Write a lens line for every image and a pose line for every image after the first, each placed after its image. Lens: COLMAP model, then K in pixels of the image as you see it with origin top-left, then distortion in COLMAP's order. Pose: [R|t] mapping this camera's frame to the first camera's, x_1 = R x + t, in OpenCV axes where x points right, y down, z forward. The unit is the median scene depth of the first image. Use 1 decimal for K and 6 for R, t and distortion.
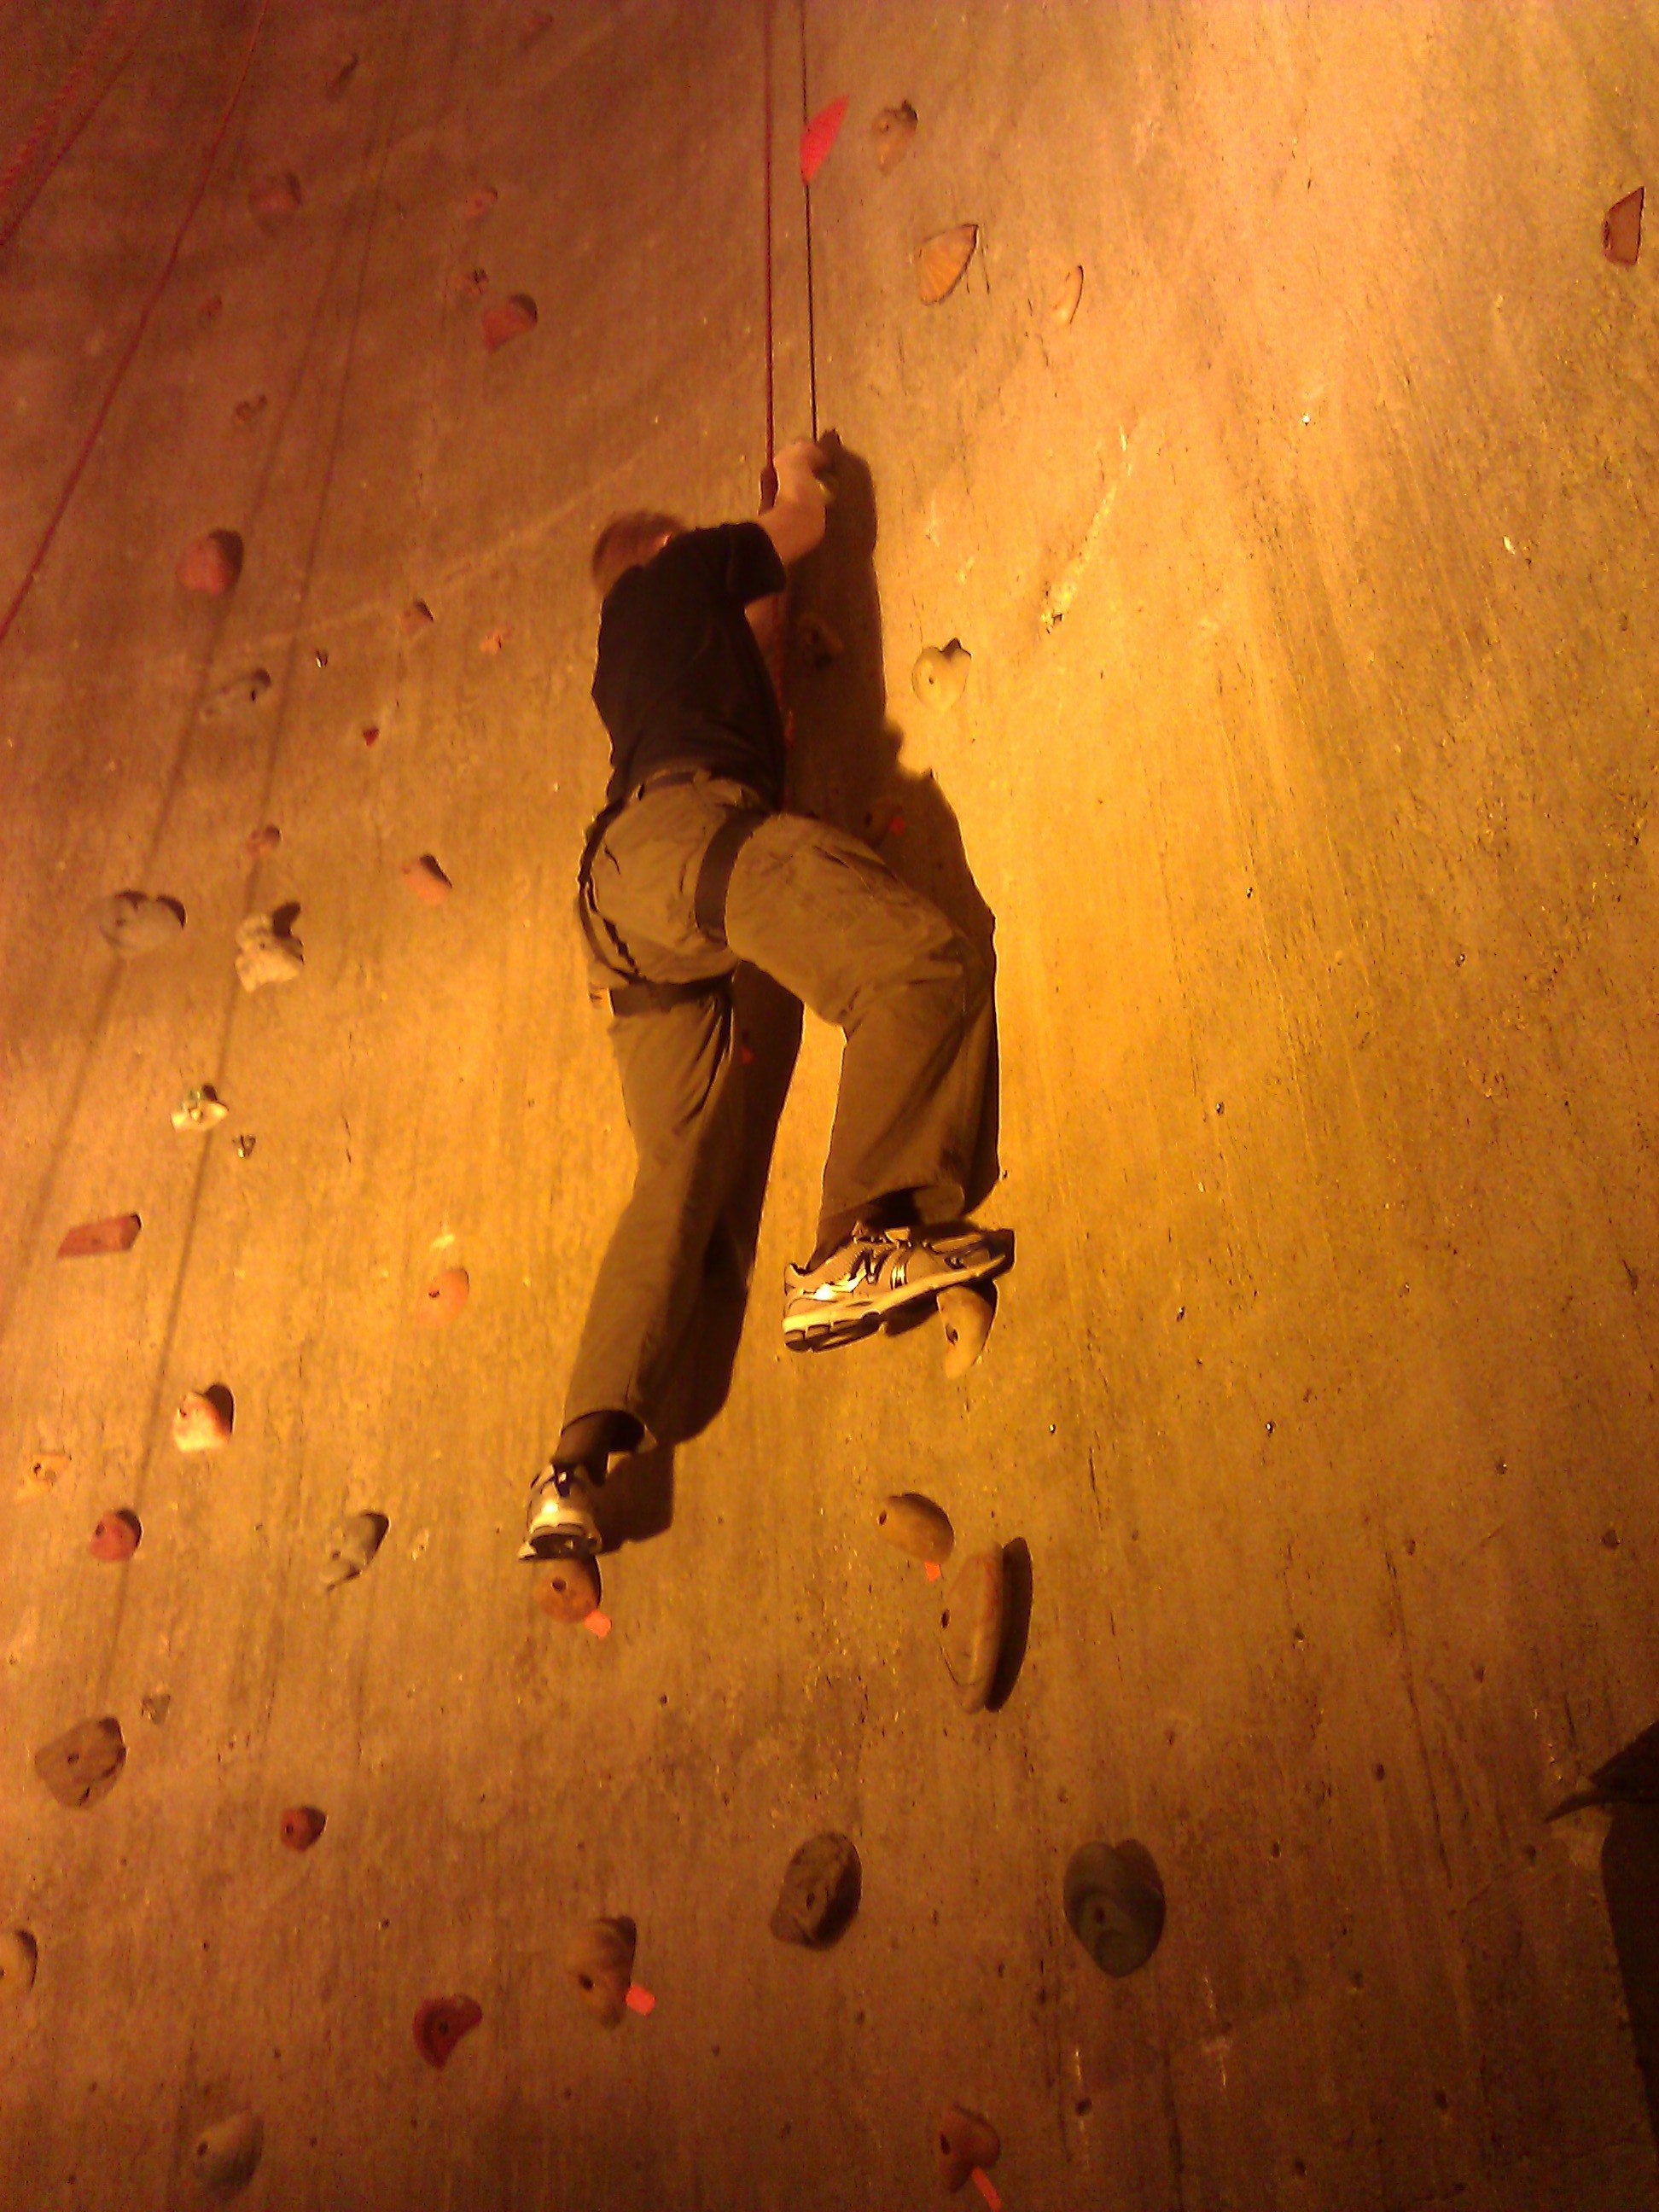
lens RADIAL K [[2219.3, 0, 756.4], [0, 2219.3, 1206.1], [0, 0, 1]] dist [-0.006297, 0.000000]
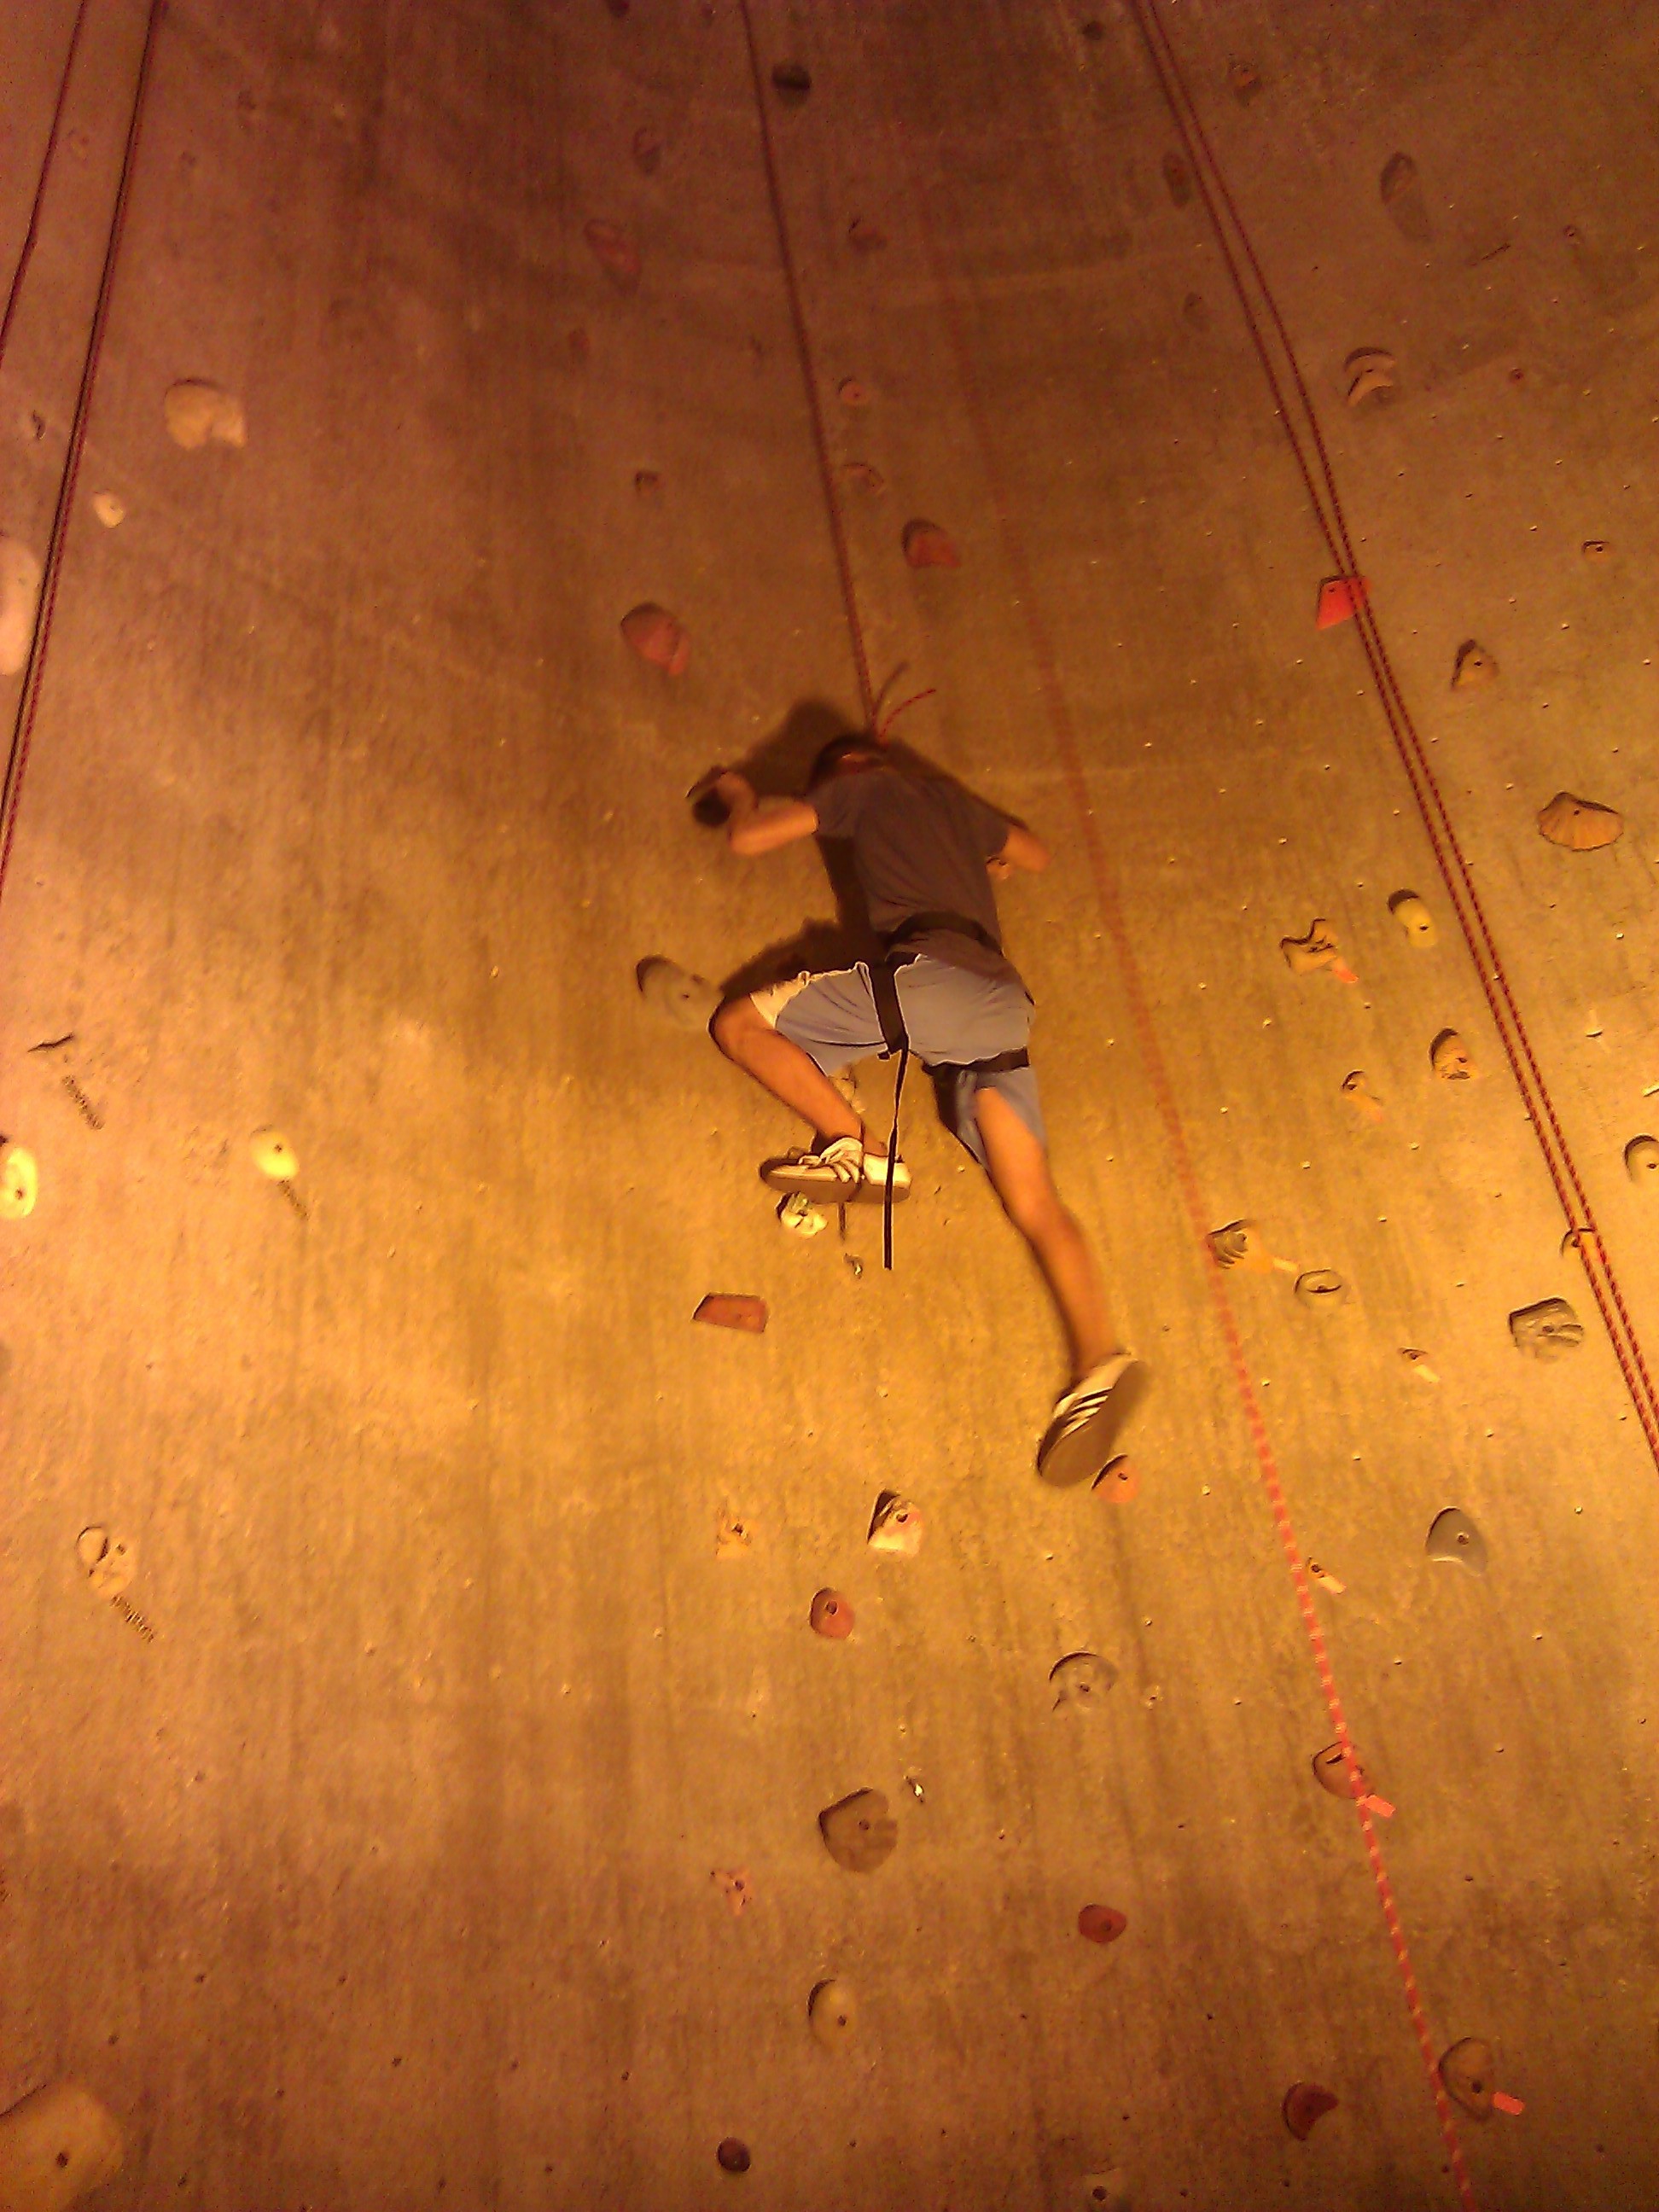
lens RADIAL K [[2219.3, 0, 831.6], [0, 2219.3, 1183.5], [0, 0, 1]] dist [-0.006297, 0.000000]
pose [[0.794155, 0.296493, 0.530481, -1.052532], [-0.286382, 0.952494, -0.103635, 0.064280], [-0.536007, -0.069618, 0.841338, 0.096442]]
